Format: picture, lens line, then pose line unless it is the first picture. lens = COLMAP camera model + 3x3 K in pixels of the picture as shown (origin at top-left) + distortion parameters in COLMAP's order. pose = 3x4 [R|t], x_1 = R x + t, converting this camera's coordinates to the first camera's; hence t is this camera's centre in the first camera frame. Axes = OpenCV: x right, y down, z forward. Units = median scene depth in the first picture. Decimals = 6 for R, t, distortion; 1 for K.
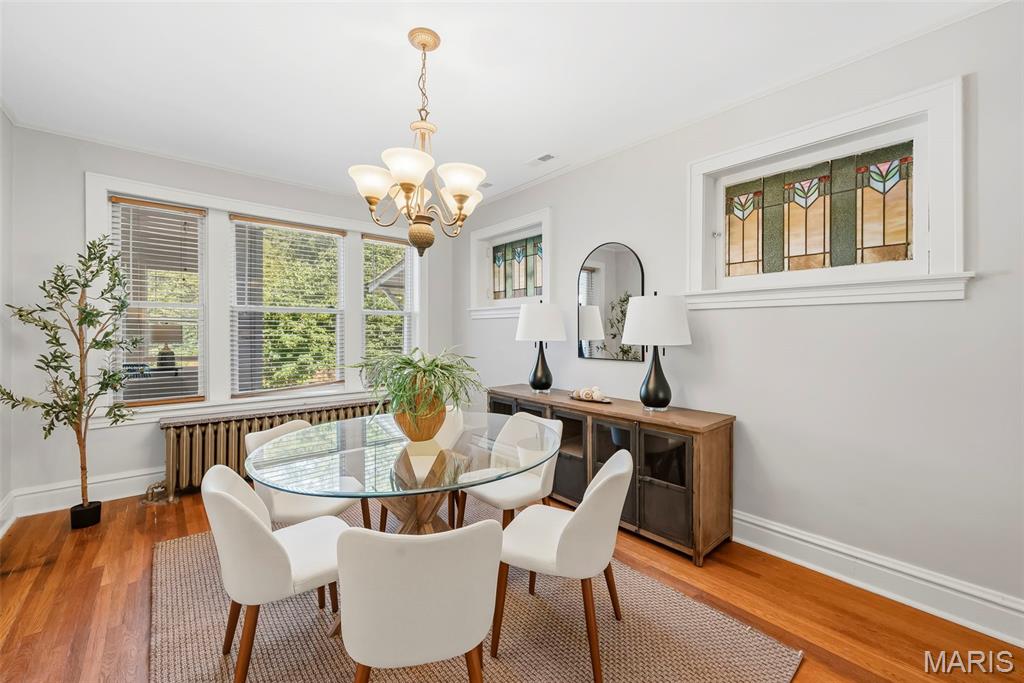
lens RADIAL K [[410.7, 0, 509.9], [0, 410.7, 333.6], [0, 0, 1]] dist [-0.002599, -0.000444]
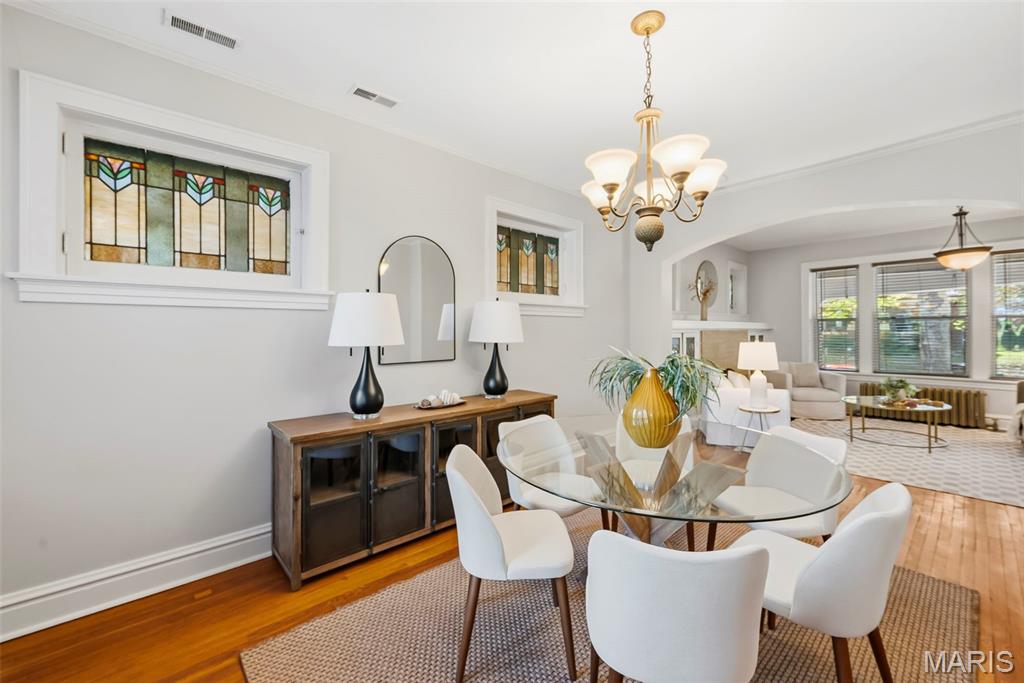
lens RADIAL K [[411.2, 0, 510.6], [0, 411.2, 337.6], [0, 0, 1]] dist [-0.002120, -0.000072]
pose [[-0.019932, -0.015454, 0.999682, -0.592844], [0.012804, 0.999795, 0.015711, -0.003692], [-0.999719, 0.013113, -0.019730, 0.699744]]
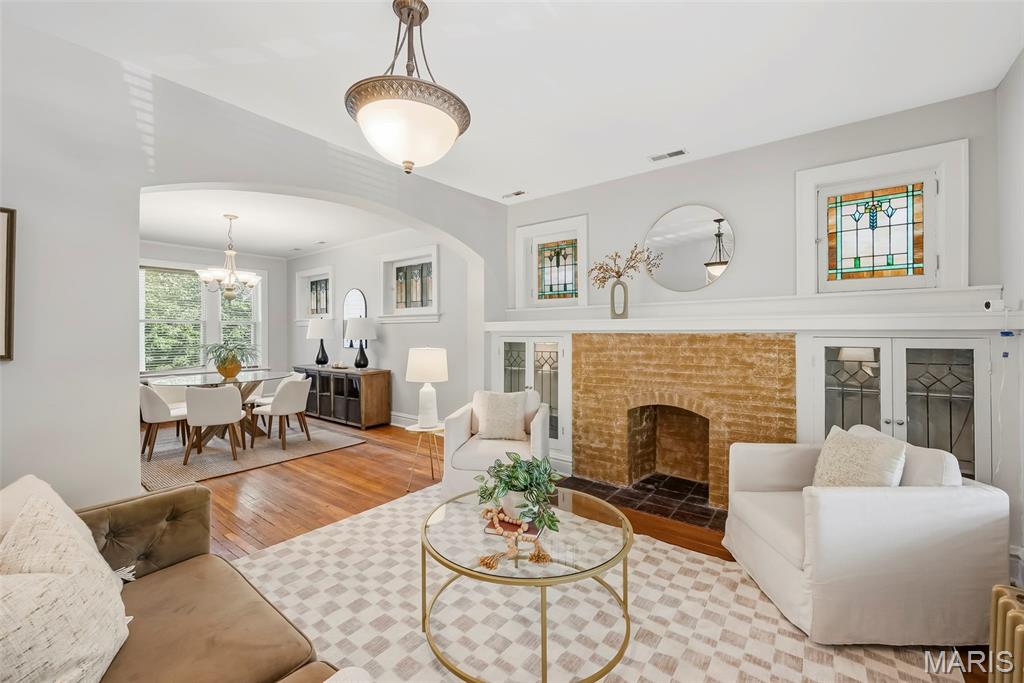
lens RADIAL K [[410.7, 0, 509.9], [0, 410.7, 333.6], [0, 0, 1]] dist [-0.002599, -0.000444]
pose [[0.977886, -0.005727, 0.209058, 0.478850], [0.006757, 0.999968, -0.004211, 0.006787], [-0.209028, 0.005530, 0.977894, -0.920940]]
